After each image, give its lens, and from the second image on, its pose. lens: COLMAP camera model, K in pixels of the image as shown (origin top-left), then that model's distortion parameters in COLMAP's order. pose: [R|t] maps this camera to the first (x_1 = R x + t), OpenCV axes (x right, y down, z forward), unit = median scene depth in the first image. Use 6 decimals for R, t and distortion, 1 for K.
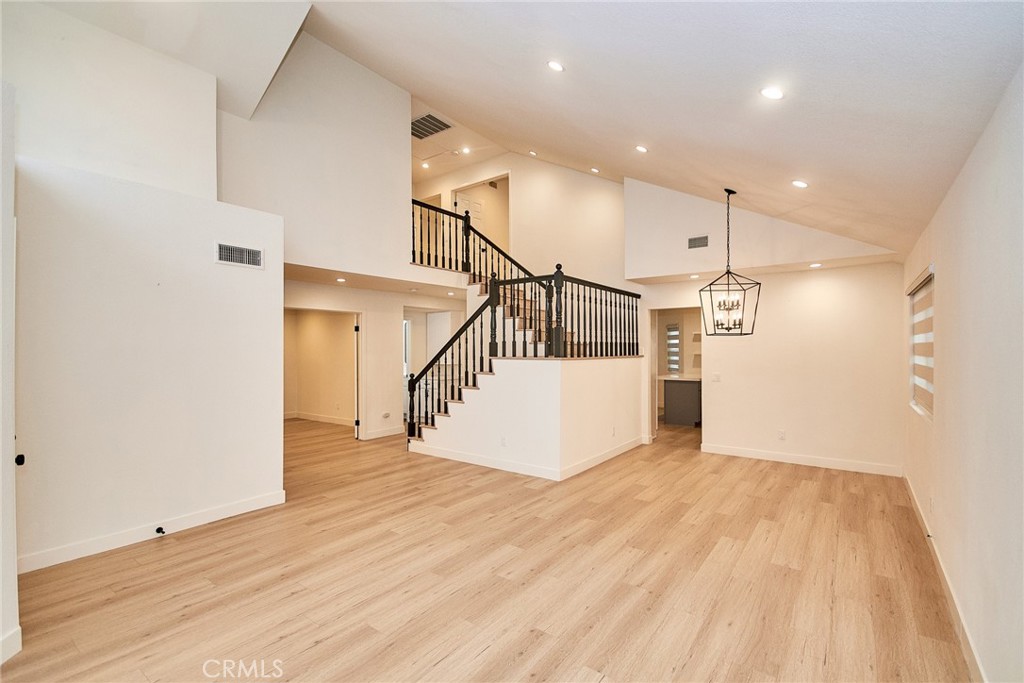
lens RADIAL K [[452.9, 0, 517.0], [0, 452.9, 343.2], [0, 0, 1]] dist [0.011653, -0.007431]
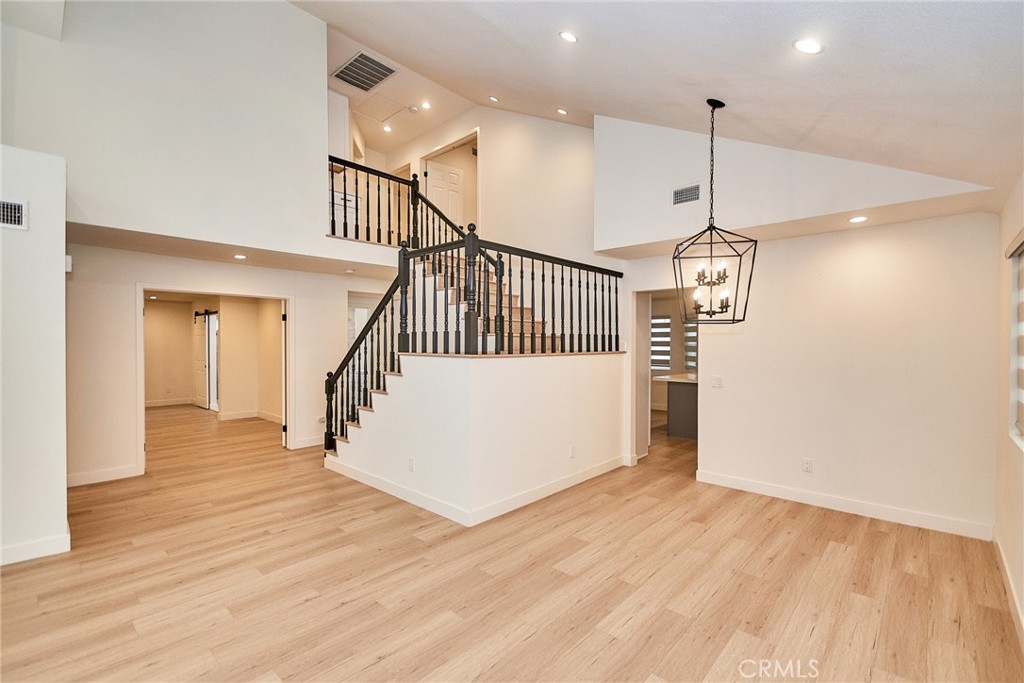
lens RADIAL K [[452.9, 0, 517.0], [0, 452.9, 342.7], [0, 0, 1]] dist [0.011653, -0.007431]
pose [[0.995151, 0.004380, -0.098264, 0.232278], [-0.003055, 0.999902, 0.013631, 0.002927], [0.098314, -0.013265, 0.995067, 0.290943]]
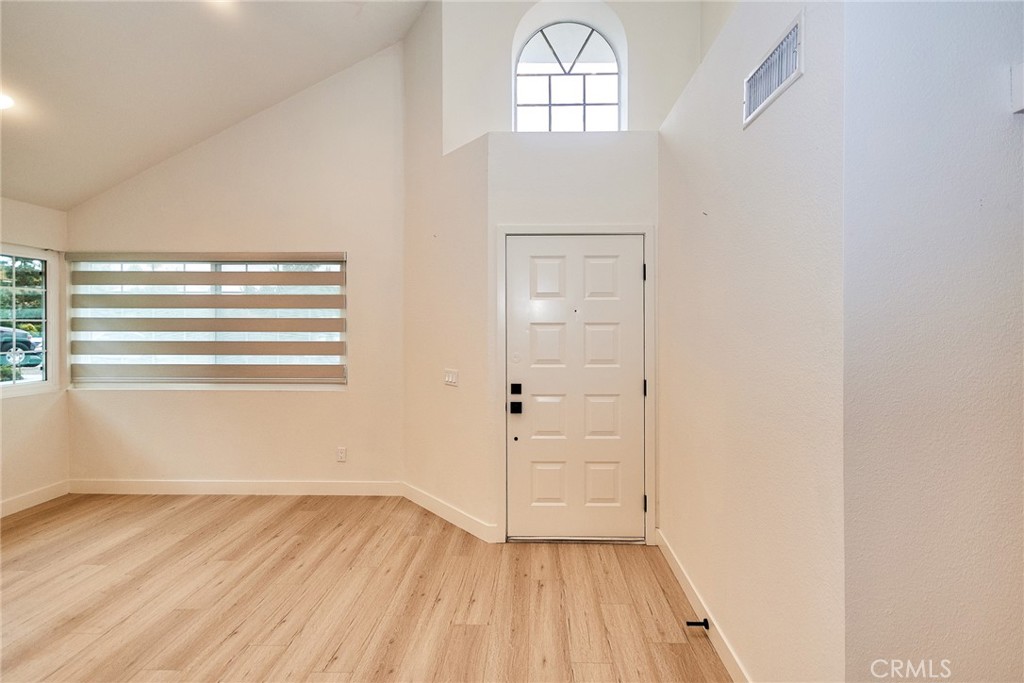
lens RADIAL K [[452.9, 0, 526.5], [0, 452.9, 335.8], [0, 0, 1]] dist [0.011653, -0.007431]
pose [[-0.810862, 0.009779, -0.585155, -0.169824], [0.002685, 0.999912, 0.012989, 0.015574], [0.585231, 0.008961, -0.810817, 0.926620]]
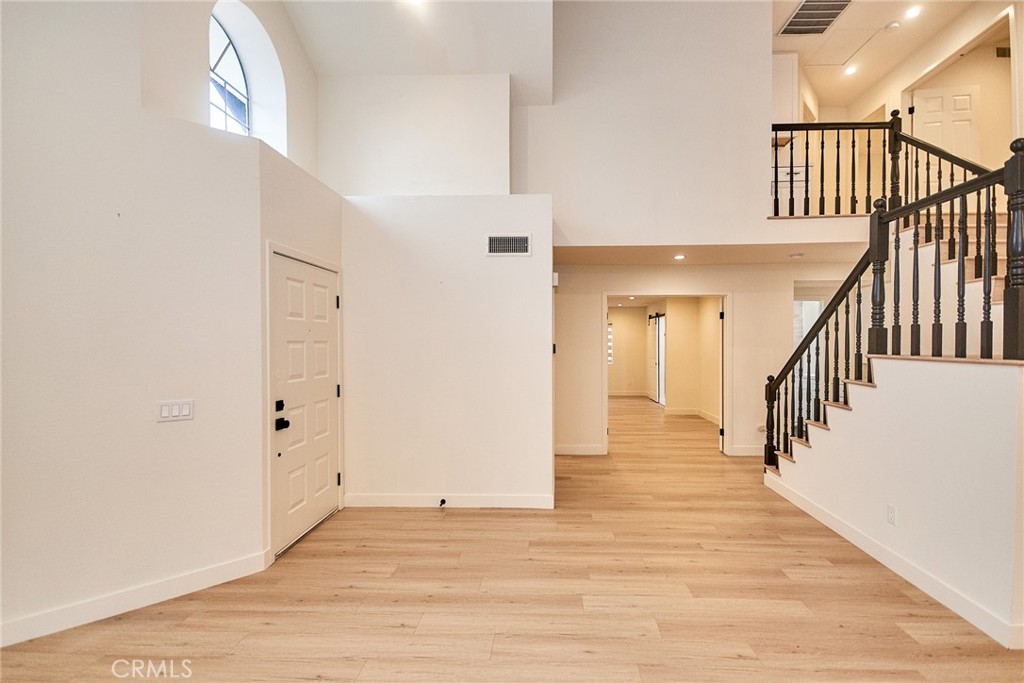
lens RADIAL K [[452.9, 0, 536.7], [0, 452.9, 351.4], [0, 0, 1]] dist [0.011653, -0.007431]
pose [[0.567363, 0.017483, -0.823282, 0.181784], [0.010199, 0.999549, 0.028255, 0.006900], [0.823405, -0.024427, 0.566929, 0.388083]]
